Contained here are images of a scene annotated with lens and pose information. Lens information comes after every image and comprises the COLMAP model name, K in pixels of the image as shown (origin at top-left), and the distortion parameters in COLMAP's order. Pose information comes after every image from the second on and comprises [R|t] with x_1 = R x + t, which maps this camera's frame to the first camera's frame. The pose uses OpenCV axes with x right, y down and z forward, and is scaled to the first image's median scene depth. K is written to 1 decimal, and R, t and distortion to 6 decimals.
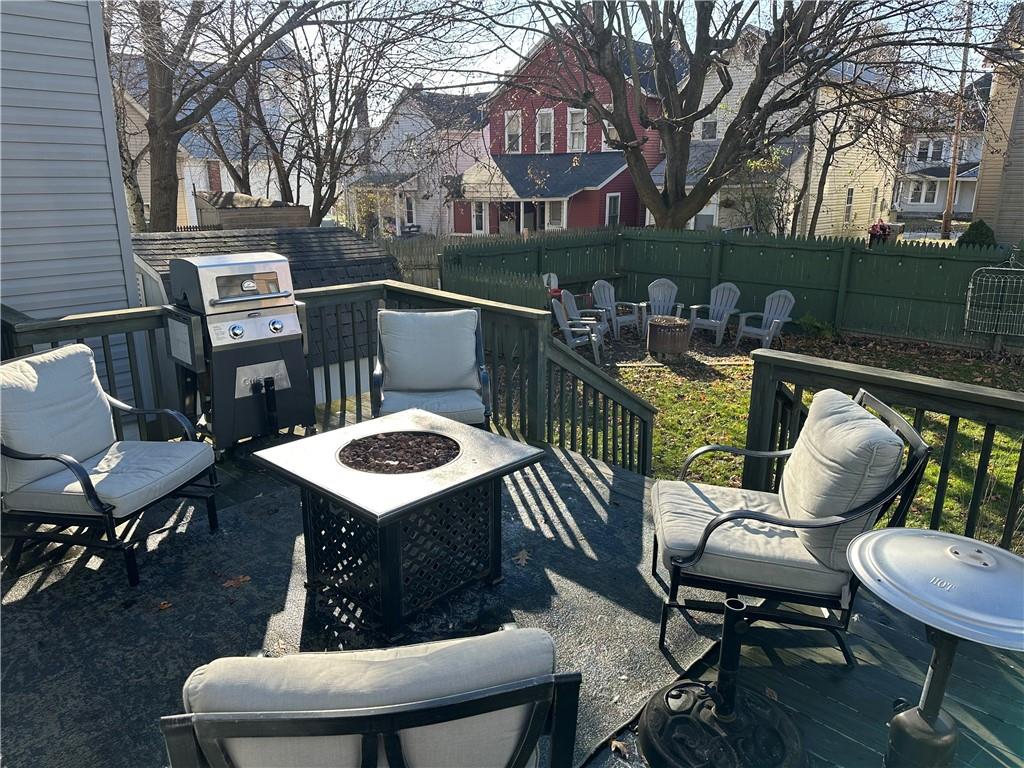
lens RADIAL K [[726.4, 0, 507.1], [0, 726.4, 382.4], [0, 0, 1]] dist [0.159906, -0.260083]
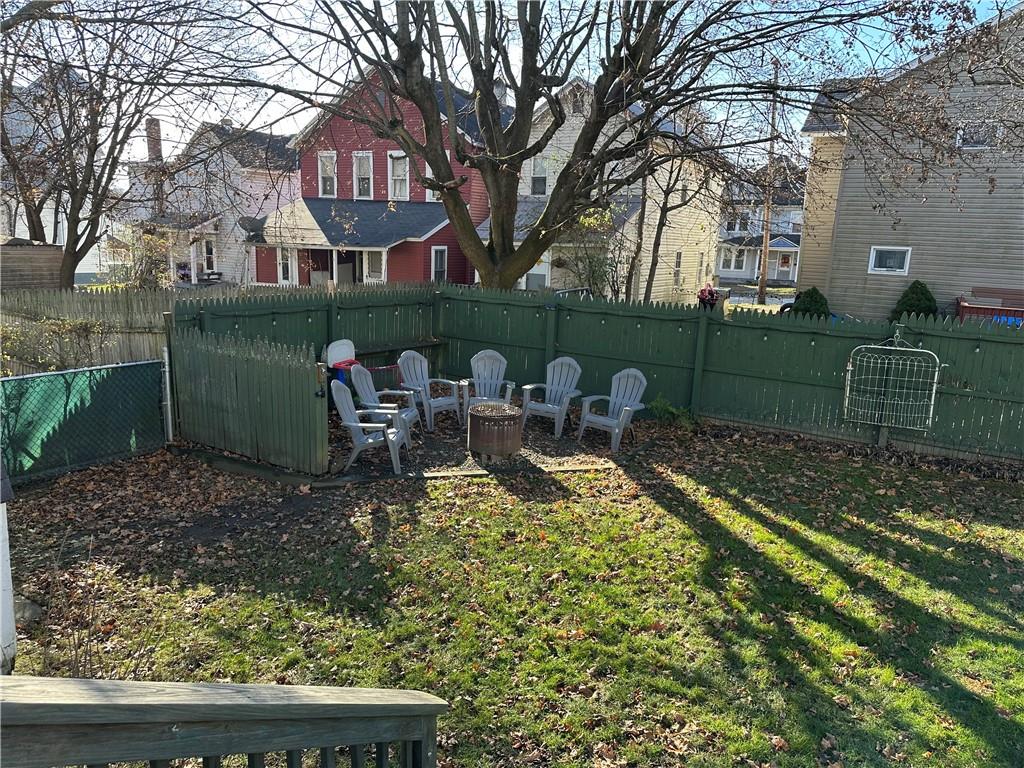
lens RADIAL K [[726.4, 0, 507.1], [0, 726.4, 382.4], [0, 0, 1]] dist [0.159906, -0.260083]
pose [[0.976082, -0.000749, 0.217402, 0.052547], [0.016248, 0.997449, -0.069510, -0.044336], [-0.216795, 0.071380, 0.973604, 0.200564]]
